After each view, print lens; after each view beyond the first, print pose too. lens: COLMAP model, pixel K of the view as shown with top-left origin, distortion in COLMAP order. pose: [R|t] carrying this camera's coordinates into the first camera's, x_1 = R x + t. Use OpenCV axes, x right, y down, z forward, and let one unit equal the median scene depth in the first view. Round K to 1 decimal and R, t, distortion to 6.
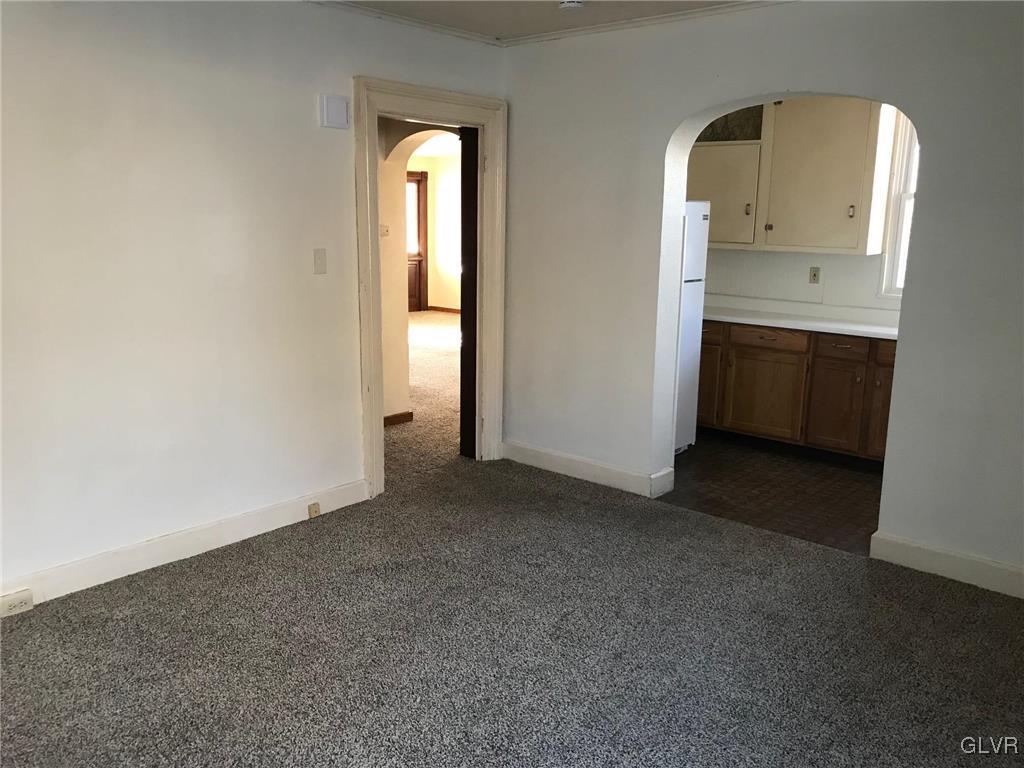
lens RADIAL K [[845.5, 0, 511.9], [0, 845.5, 386.3], [0, 0, 1]] dist [0.011758, -0.003921]
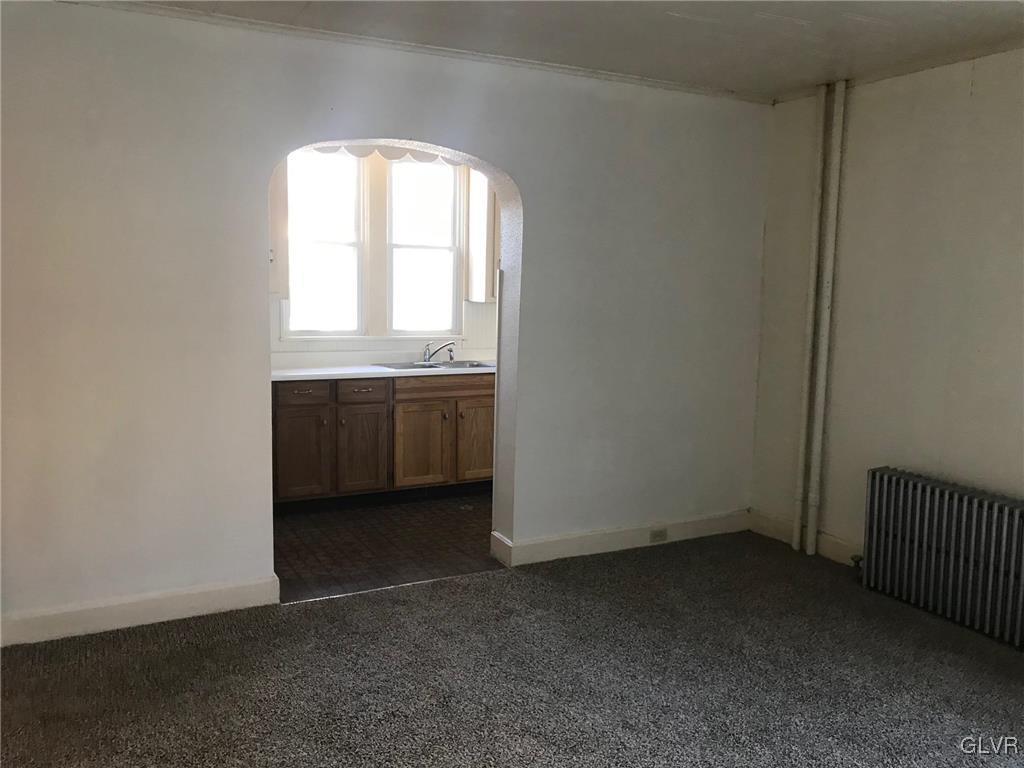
lens RADIAL K [[845.5, 0, 511.8], [0, 845.5, 383.4], [0, 0, 1]] dist [0.011758, -0.003921]
pose [[0.366699, -0.133854, 0.920660, -0.471456], [0.173415, 0.982086, 0.073714, -0.096888], [-0.914035, 0.132625, 0.383343, 0.442477]]
